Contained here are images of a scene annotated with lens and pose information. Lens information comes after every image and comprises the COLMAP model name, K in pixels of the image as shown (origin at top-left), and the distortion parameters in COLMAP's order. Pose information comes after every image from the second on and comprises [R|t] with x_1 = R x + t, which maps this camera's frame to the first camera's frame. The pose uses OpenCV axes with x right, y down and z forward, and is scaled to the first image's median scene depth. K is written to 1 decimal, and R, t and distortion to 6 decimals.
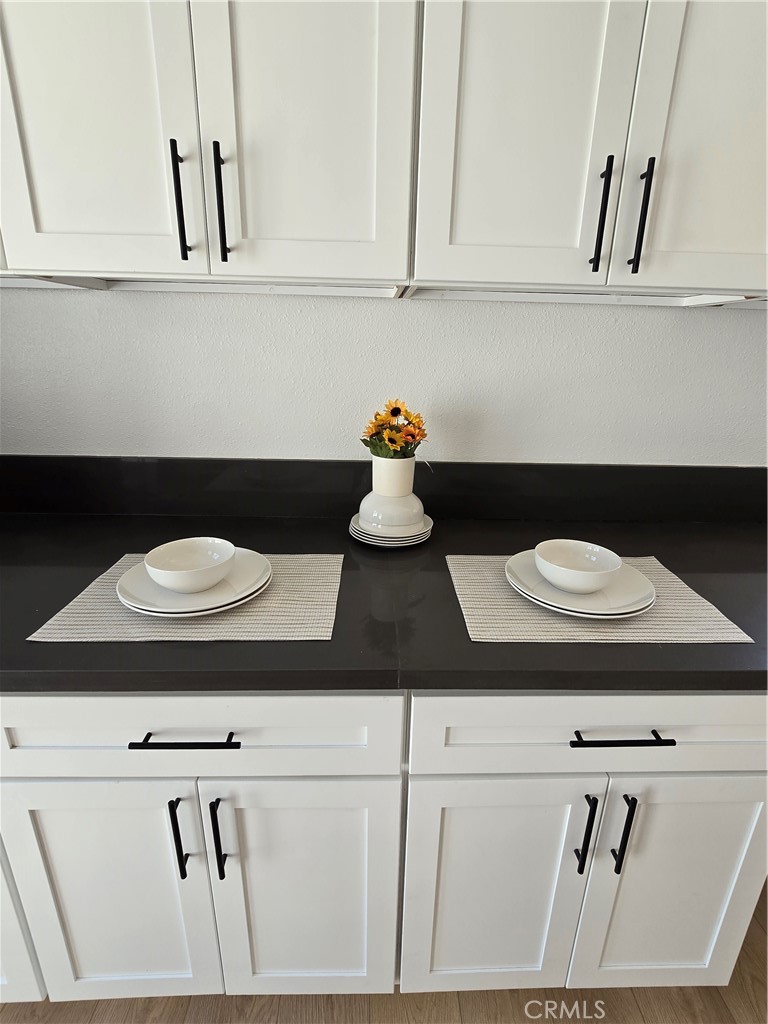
lens RADIAL K [[502.1, 0, 383.6], [0, 502.1, 510.5], [0, 0, 1]] dist [-0.003881, -0.000184]
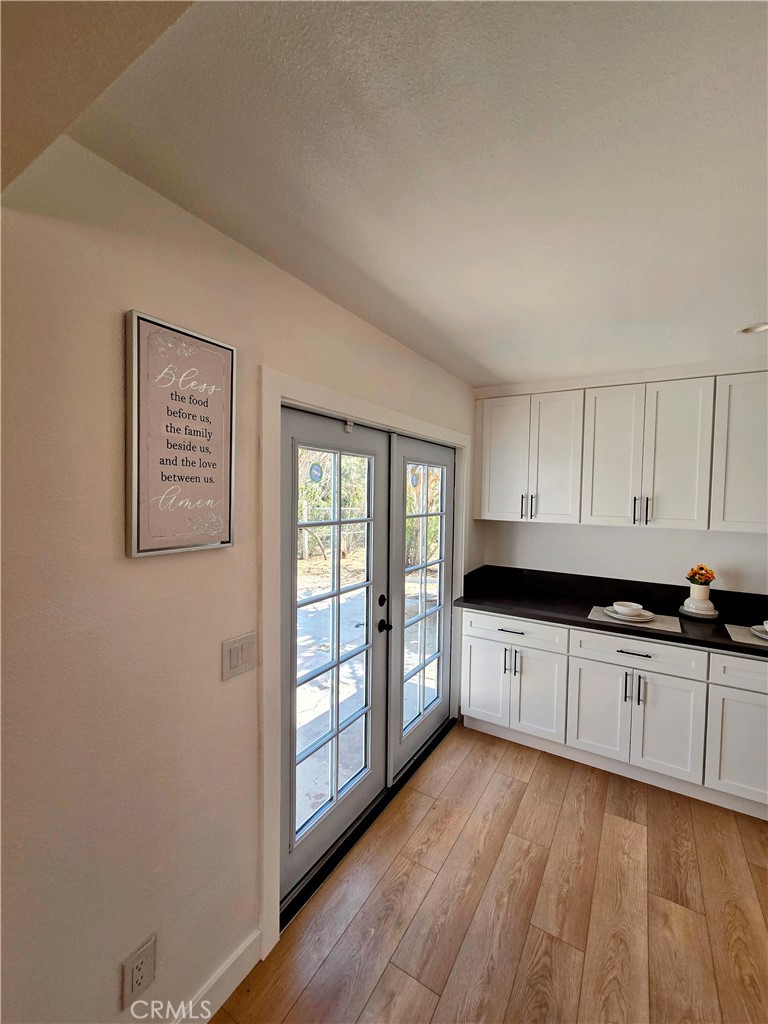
lens RADIAL K [[424.6, 0, 392.0], [0, 424.6, 508.7], [0, 0, 1]] dist [-0.002037, -0.000633]
pose [[0.842497, 0.015805, -0.538469, -0.206453], [-0.173831, 0.954075, -0.243975, 0.464462], [0.509883, 0.299151, 0.806553, -2.422598]]
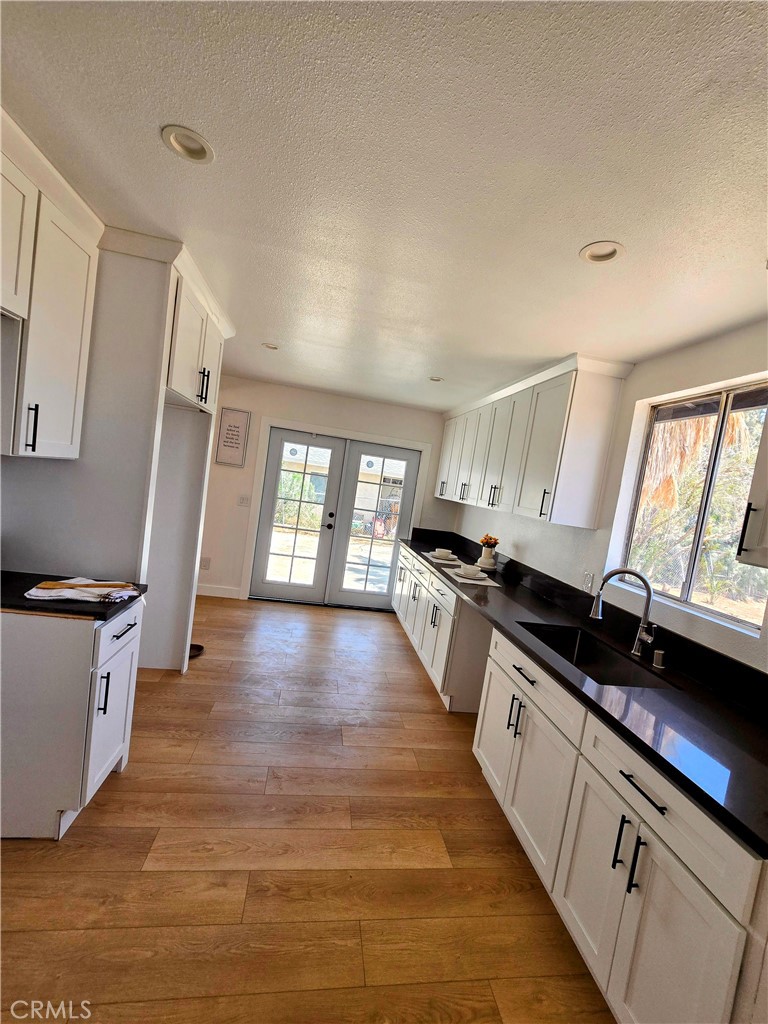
lens RADIAL K [[418.3, 0, 383.4], [0, 418.3, 514.9], [0, 0, 1]] dist [-0.001029, 0.000331]
pose [[0.130613, 0.074400, -0.988638, 4.021700], [-0.453149, 0.891406, 0.007215, 0.012621], [0.881814, 0.447058, 0.150144, -0.398754]]
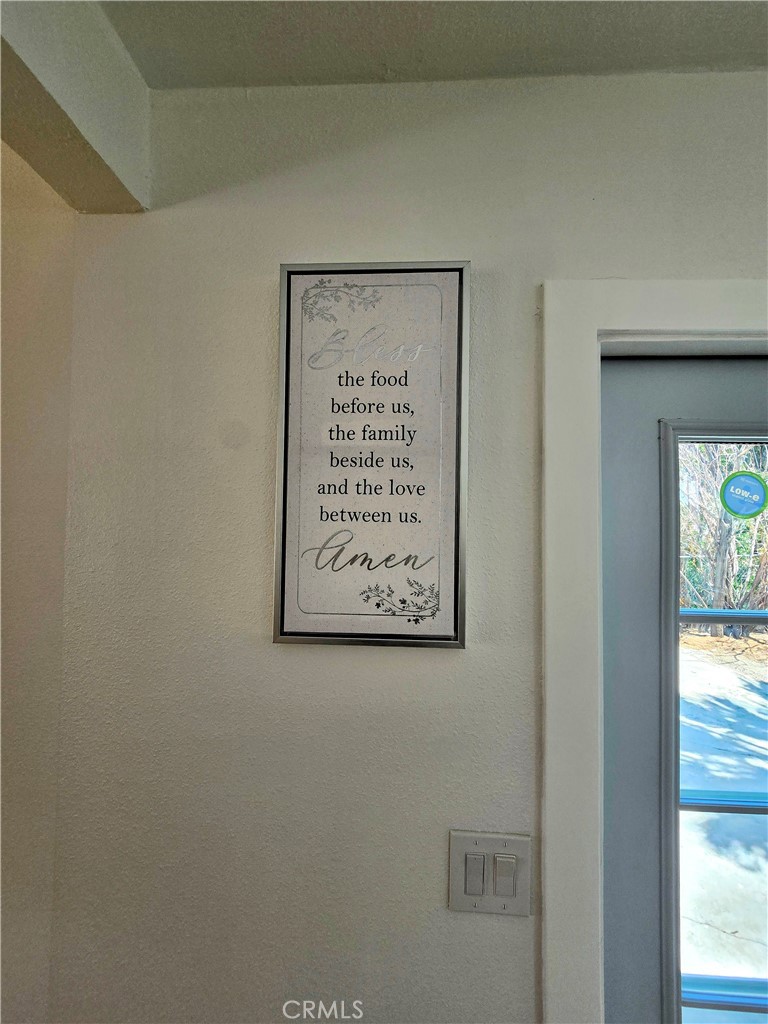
lens RADIAL K [[416.8, 0, 383.1], [0, 416.8, 513.3], [0, 0, 1]] dist [-0.002122, 0.000776]
pose [[-0.074258, -0.047091, -0.996127, -0.734847], [-0.334694, 0.942123, -0.019587, 0.153887], [0.939396, 0.331943, -0.085722, -1.594805]]
